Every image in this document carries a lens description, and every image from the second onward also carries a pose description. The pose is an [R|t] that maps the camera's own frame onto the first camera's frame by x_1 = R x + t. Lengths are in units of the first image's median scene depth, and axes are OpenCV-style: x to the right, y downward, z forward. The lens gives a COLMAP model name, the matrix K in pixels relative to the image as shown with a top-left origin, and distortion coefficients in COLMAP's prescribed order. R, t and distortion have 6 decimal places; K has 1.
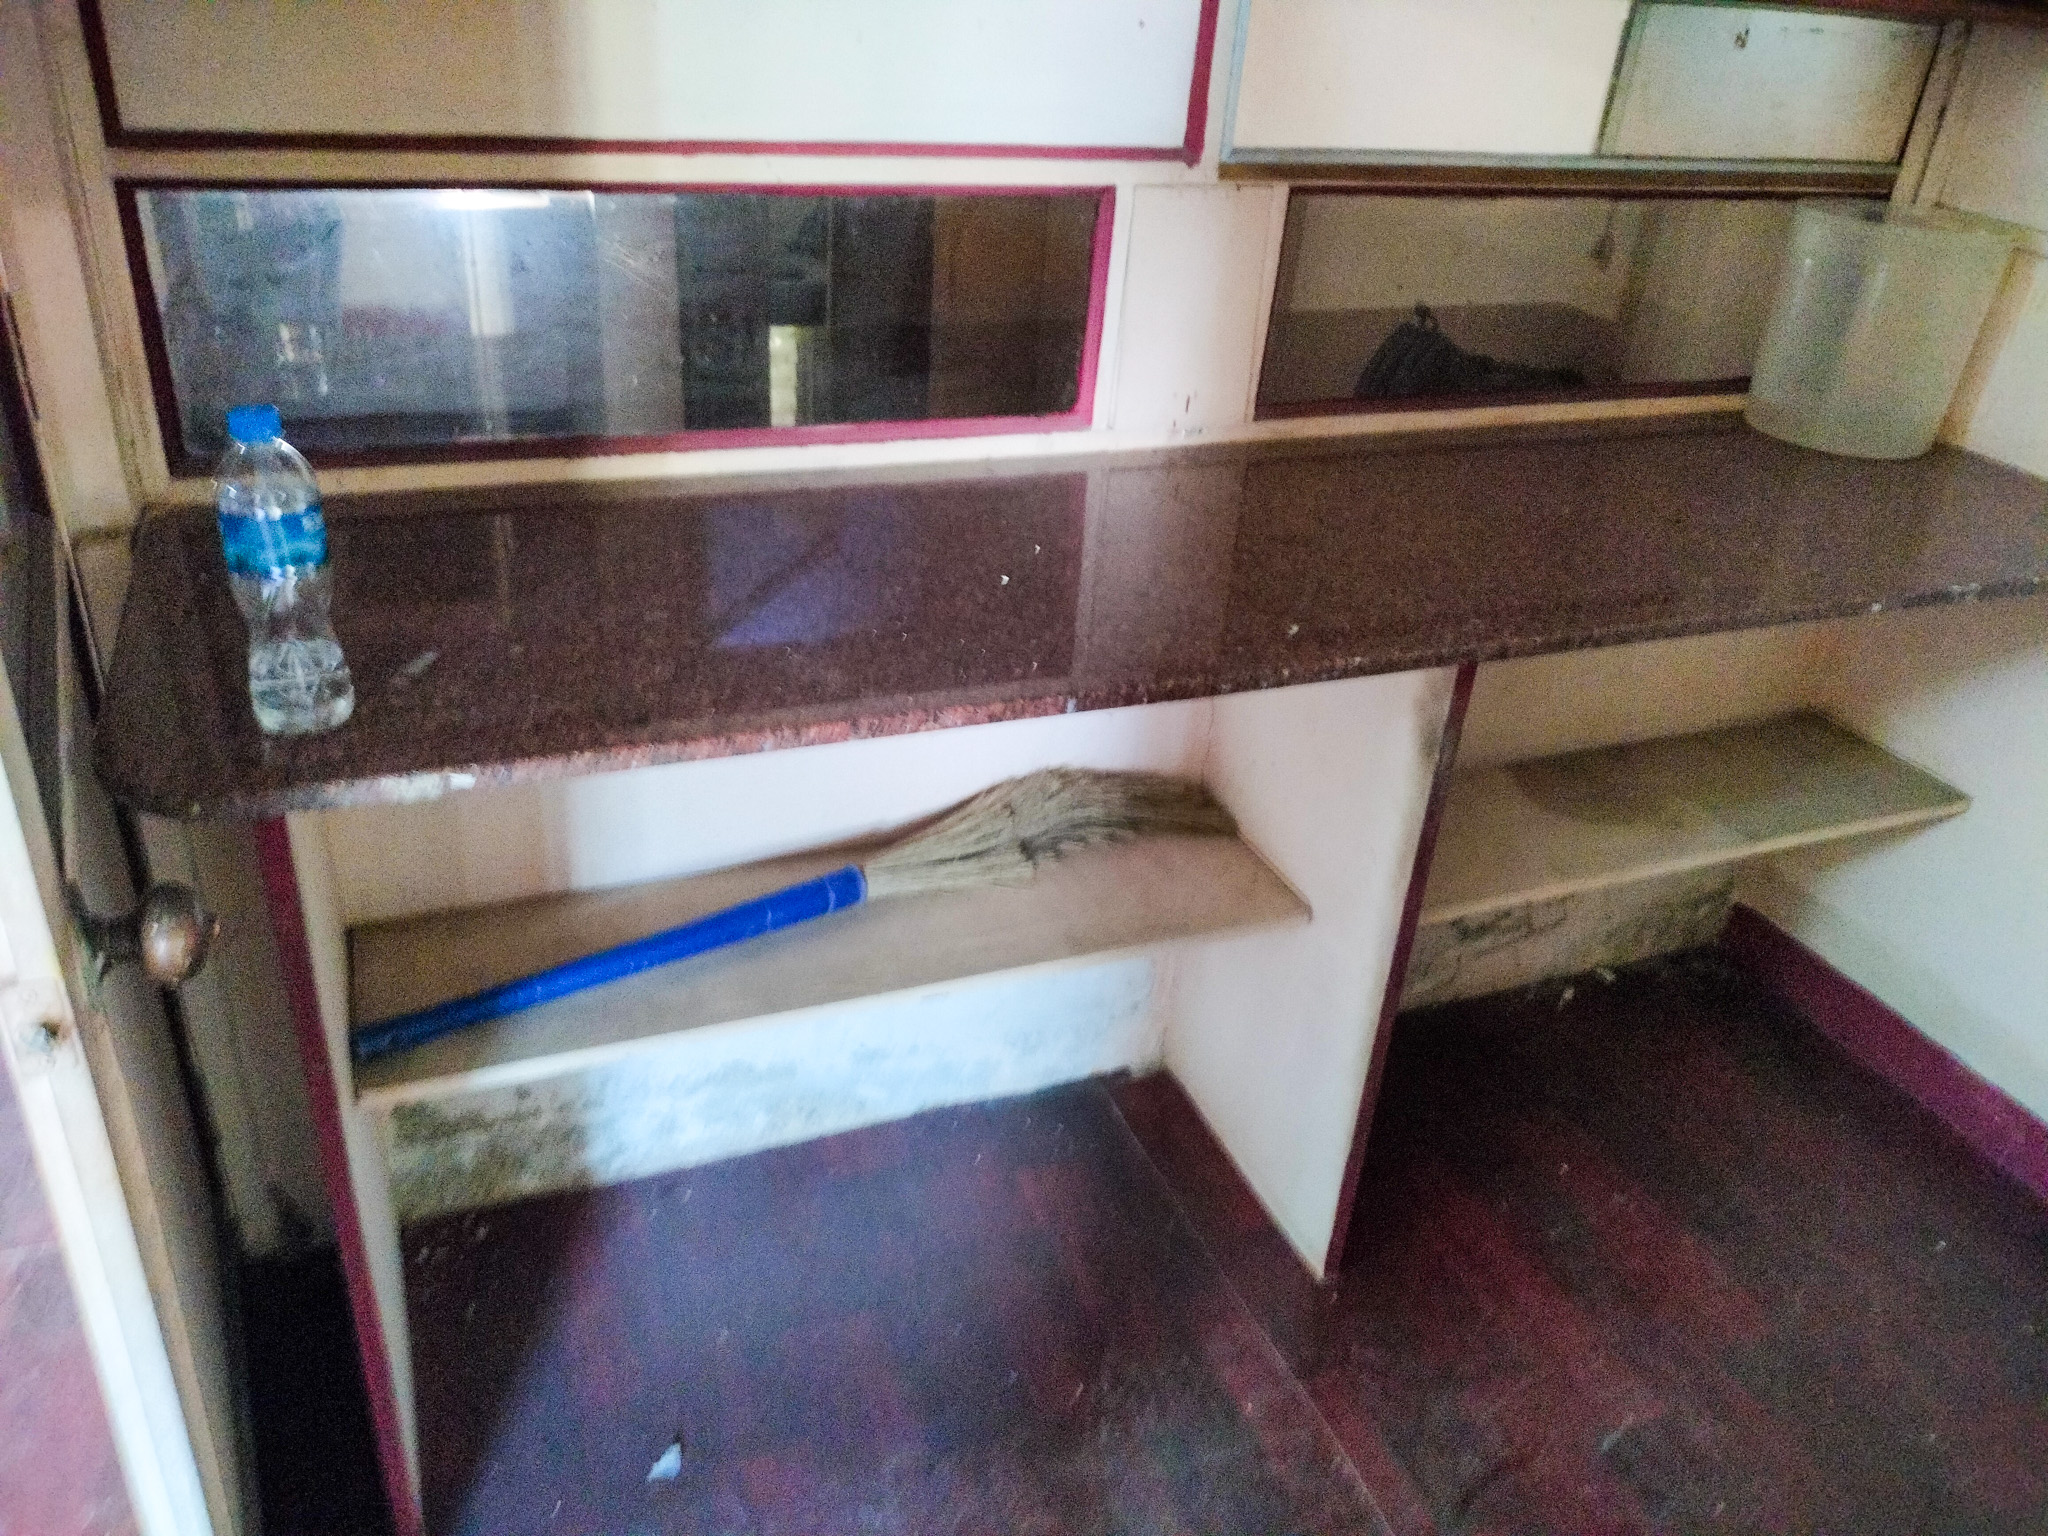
lens RADIAL K [[1520.6, 0, 1021.5], [0, 1520.6, 771.3], [0, 0, 1]] dist [0.068674, -0.111093]
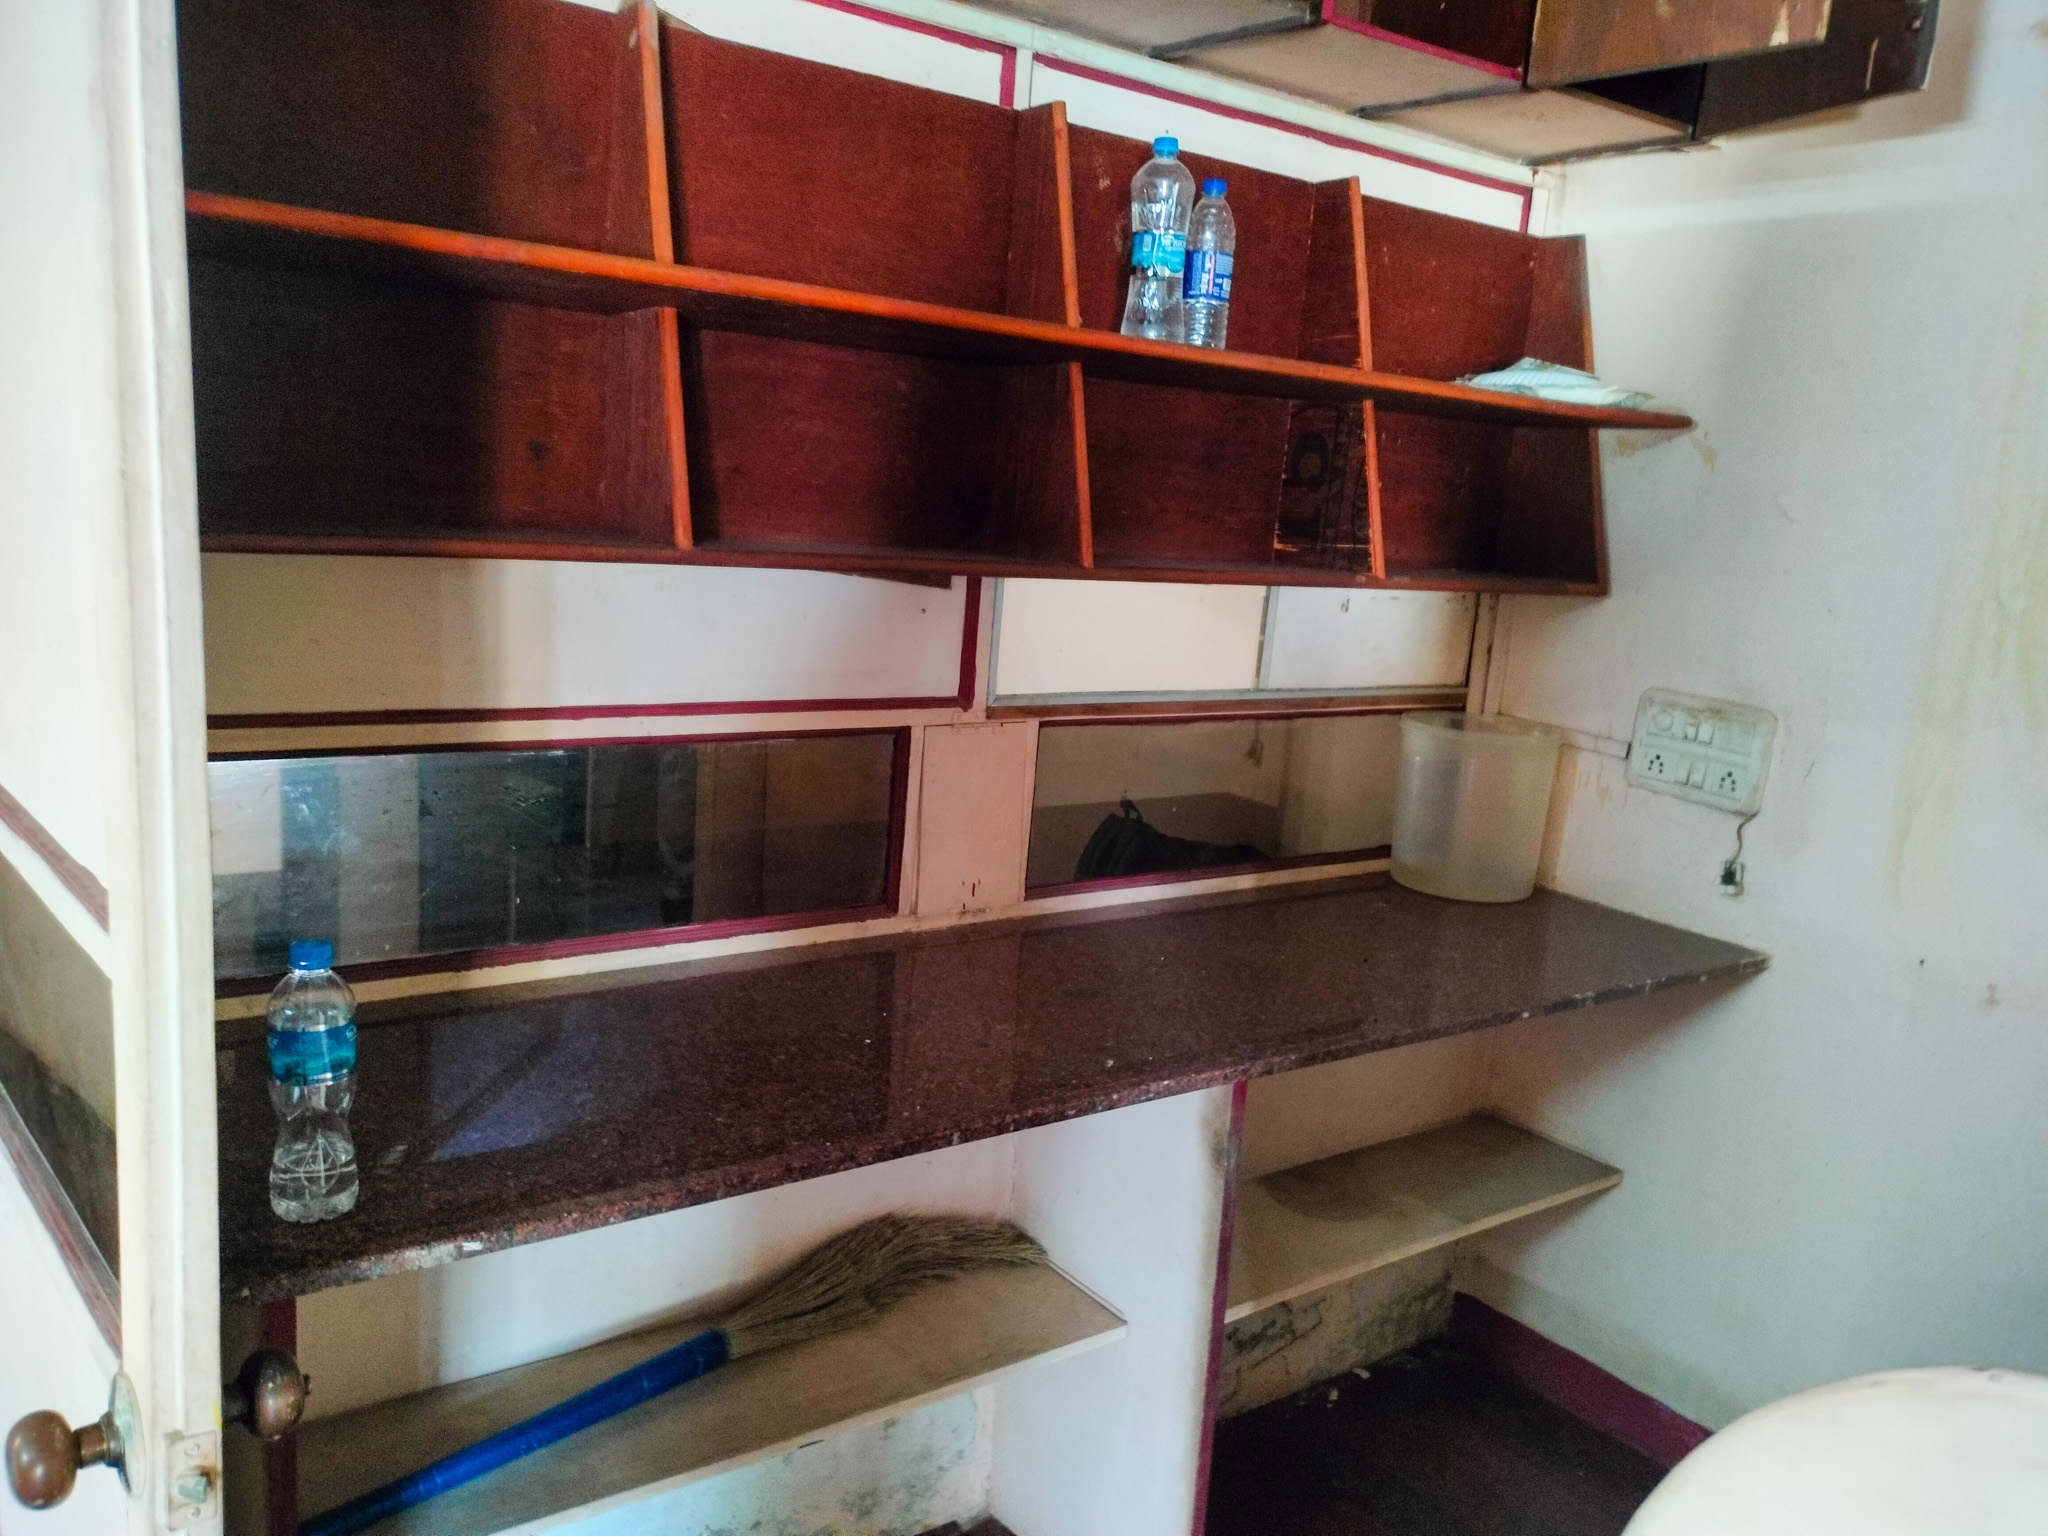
lens RADIAL K [[1520.6, 0, 1021.5], [0, 1520.6, 771.3], [0, 0, 1]] dist [0.068674, -0.111093]
pose [[0.974637, -0.039959, 0.220194, -0.114306], [0.105481, 0.949803, -0.294529, 0.028718], [-0.197372, 0.310286, 0.929929, -0.154621]]
